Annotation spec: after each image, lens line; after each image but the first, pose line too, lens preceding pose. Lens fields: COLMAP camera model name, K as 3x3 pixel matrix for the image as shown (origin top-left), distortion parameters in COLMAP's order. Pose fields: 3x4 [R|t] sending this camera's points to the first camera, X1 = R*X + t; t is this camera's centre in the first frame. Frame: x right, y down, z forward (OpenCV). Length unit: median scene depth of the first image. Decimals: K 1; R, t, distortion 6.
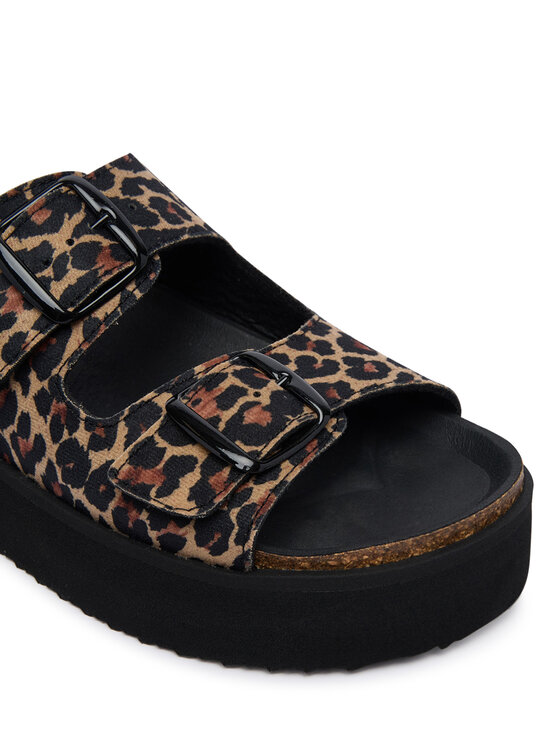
lens RADIAL K [[1309.0, 0, 280.0], [0, 1309.0, 373.0], [0, 0, 1]] dist [0.235031, 0.082879]
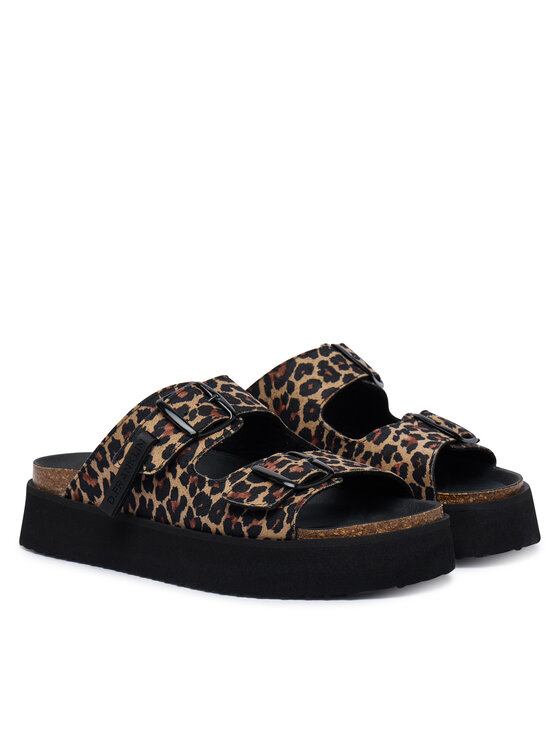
lens RADIAL K [[2181.0, 0, 280.0], [0, 2181.0, 373.0], [0, 0, 1]] dist [-0.032320, -0.088278]
pose [[0.999153, -0.033963, -0.023222, 0.038395], [0.022537, 0.924013, -0.381697, 1.124698], [0.034421, 0.380850, 0.923996, -2.044321]]
